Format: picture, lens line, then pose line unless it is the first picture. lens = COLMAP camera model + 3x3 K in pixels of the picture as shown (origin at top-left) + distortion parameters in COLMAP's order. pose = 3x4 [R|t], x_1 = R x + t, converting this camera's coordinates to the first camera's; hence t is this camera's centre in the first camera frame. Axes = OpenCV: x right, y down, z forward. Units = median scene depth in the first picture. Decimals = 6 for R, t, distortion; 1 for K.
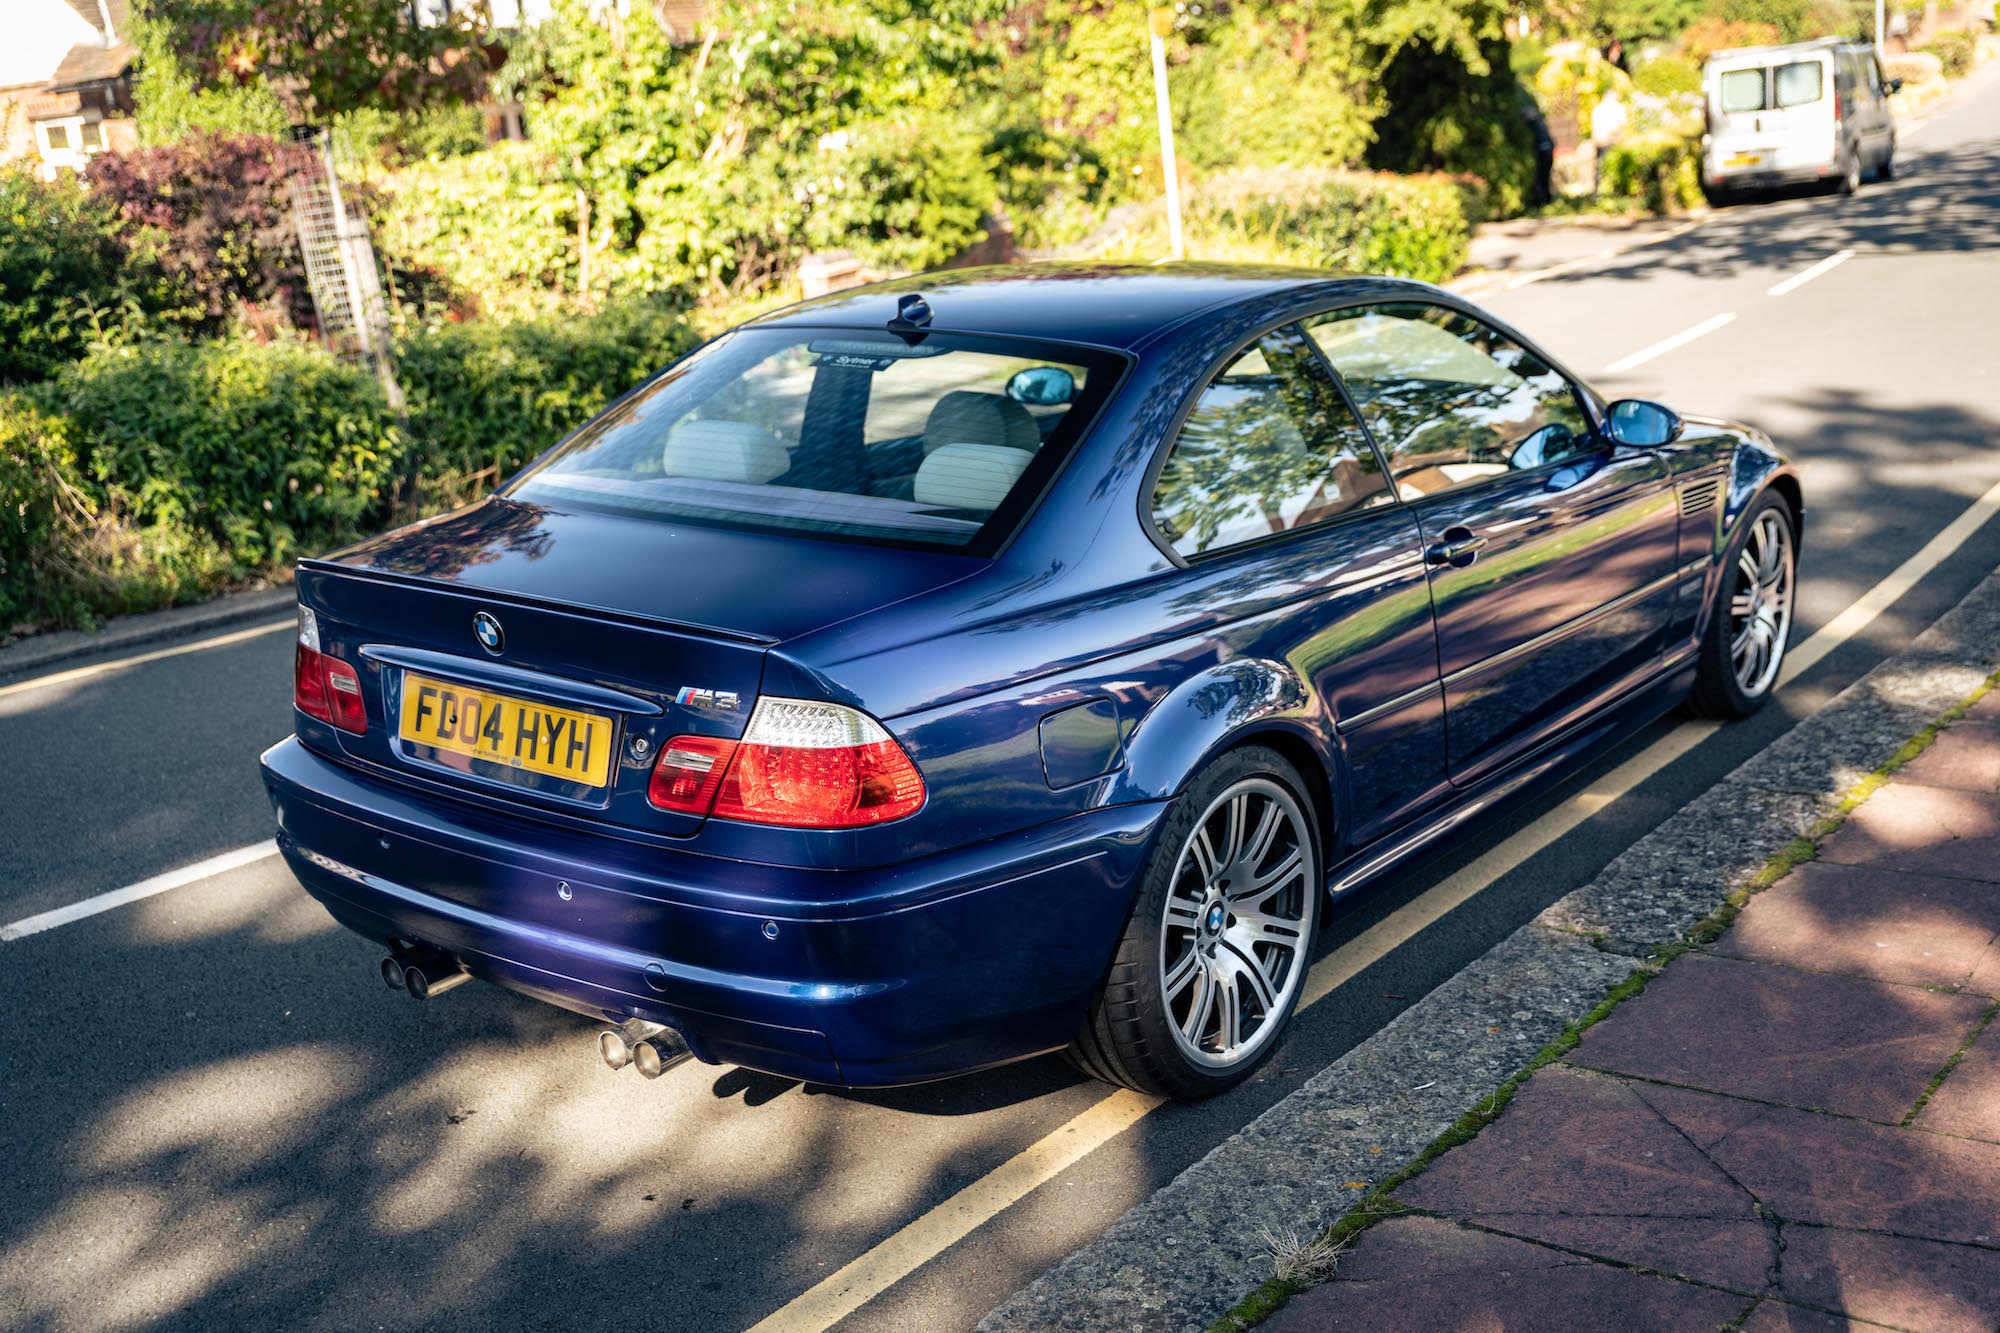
lens RADIAL K [[2259.9, 0, 1000.0], [0, 2259.9, 666.5], [0, 0, 1]] dist [0.012614, -0.004260]
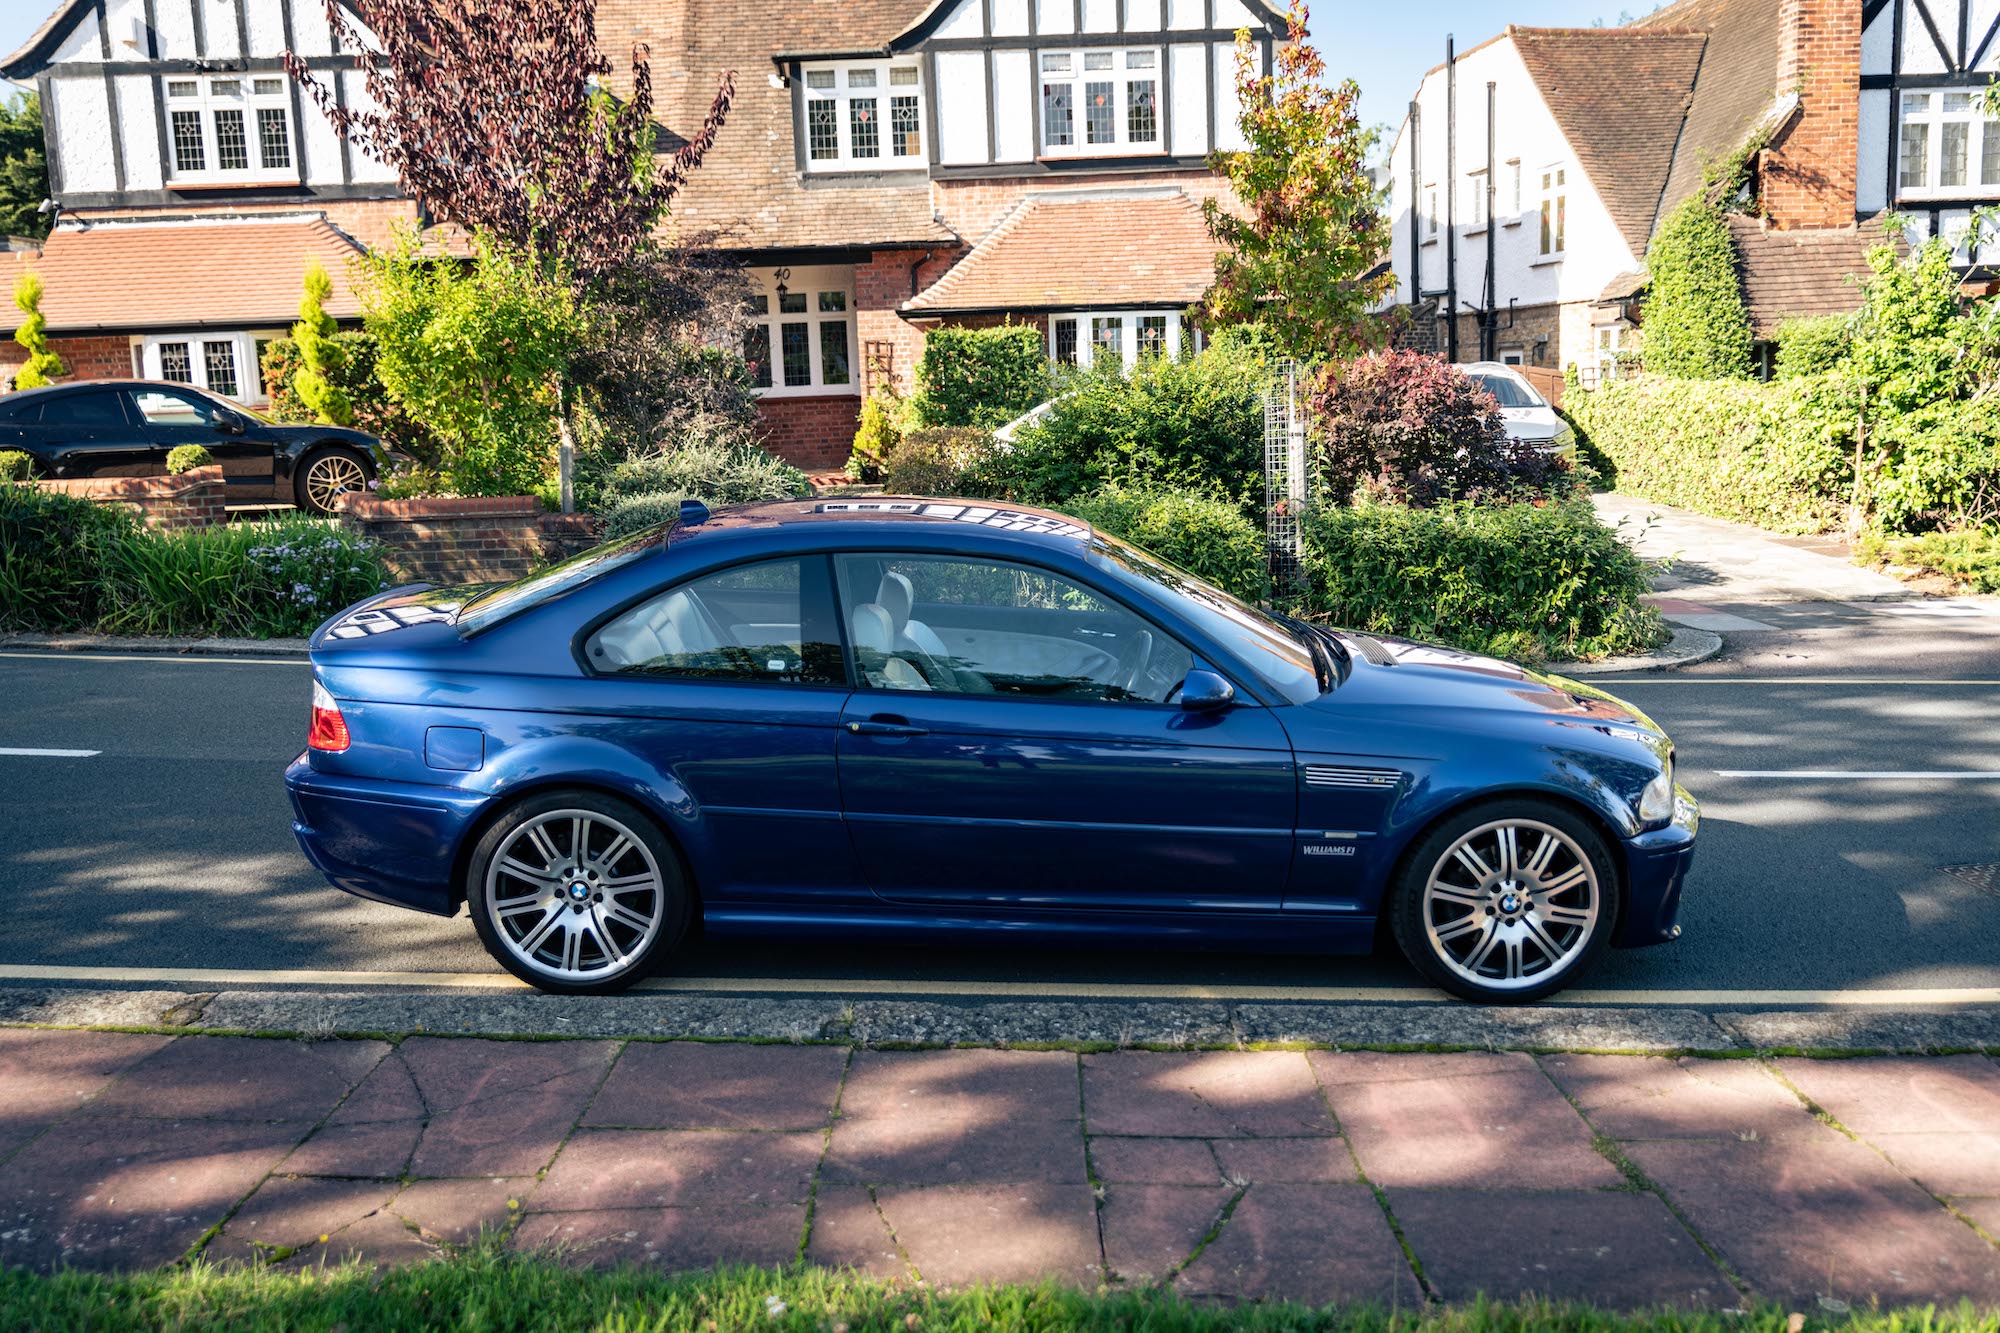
lens RADIAL K [[1893.1, 0, 1000.0], [0, 1893.1, 666.5], [0, 0, 1]] dist [-0.002732, 0.002619]
pose [[0.580297, 0.200806, -0.789260, 1.147525], [-0.234883, 0.969211, 0.073893, -0.190566], [0.779798, 0.142504, 0.609596, 0.326334]]
